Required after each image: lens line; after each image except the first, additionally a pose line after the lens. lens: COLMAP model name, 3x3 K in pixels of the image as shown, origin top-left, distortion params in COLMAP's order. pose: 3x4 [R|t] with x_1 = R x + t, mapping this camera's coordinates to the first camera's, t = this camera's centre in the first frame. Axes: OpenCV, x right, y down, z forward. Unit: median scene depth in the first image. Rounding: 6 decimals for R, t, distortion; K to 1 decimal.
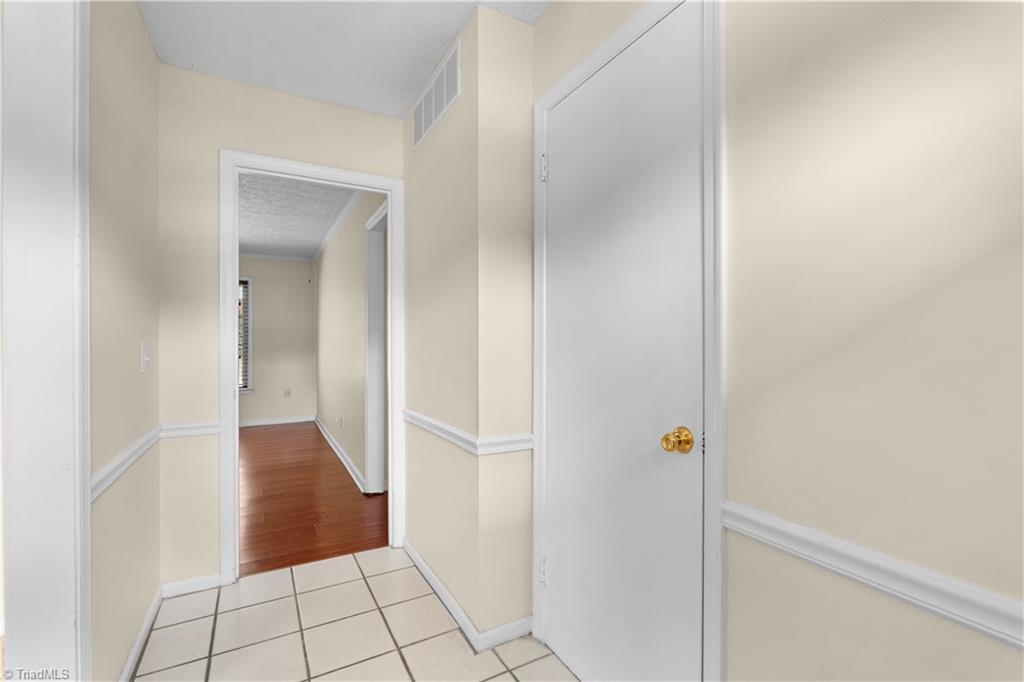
lens RADIAL K [[461.7, 0, 514.5], [0, 461.7, 341.6], [0, 0, 1]] dist [-0.001934, -0.000409]
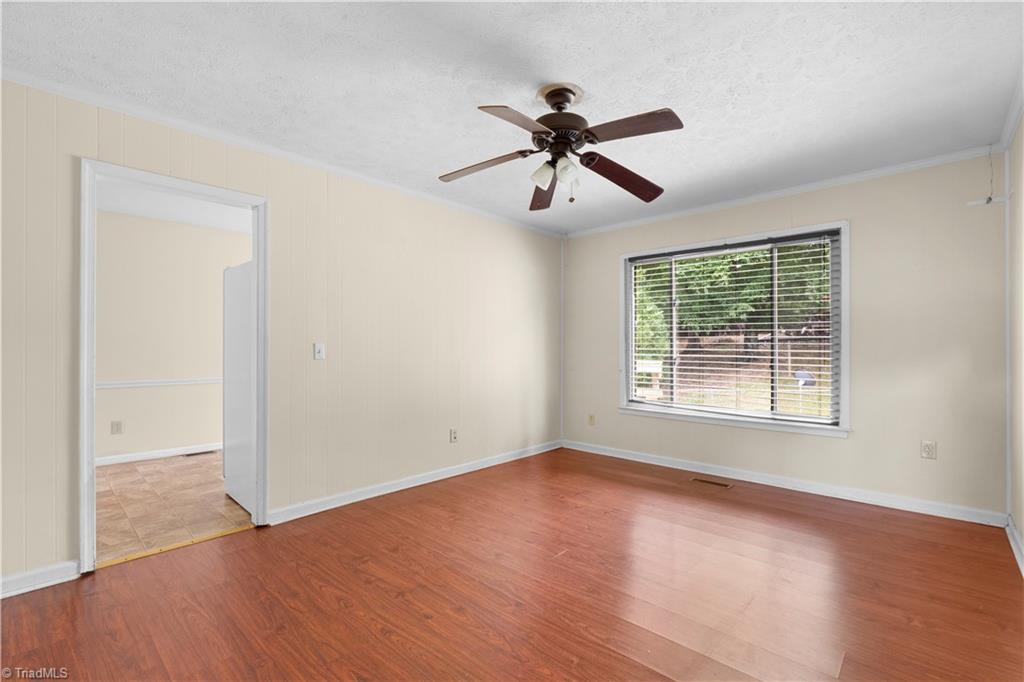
lens RADIAL K [[461.7, 0, 514.4], [0, 461.7, 340.2], [0, 0, 1]] dist [-0.001934, -0.000409]
pose [[0.318362, -0.006221, -0.947949, -0.186810], [0.002268, 0.999981, -0.005801, 0.001752], [0.947966, -0.000303, 0.318370, 0.465770]]
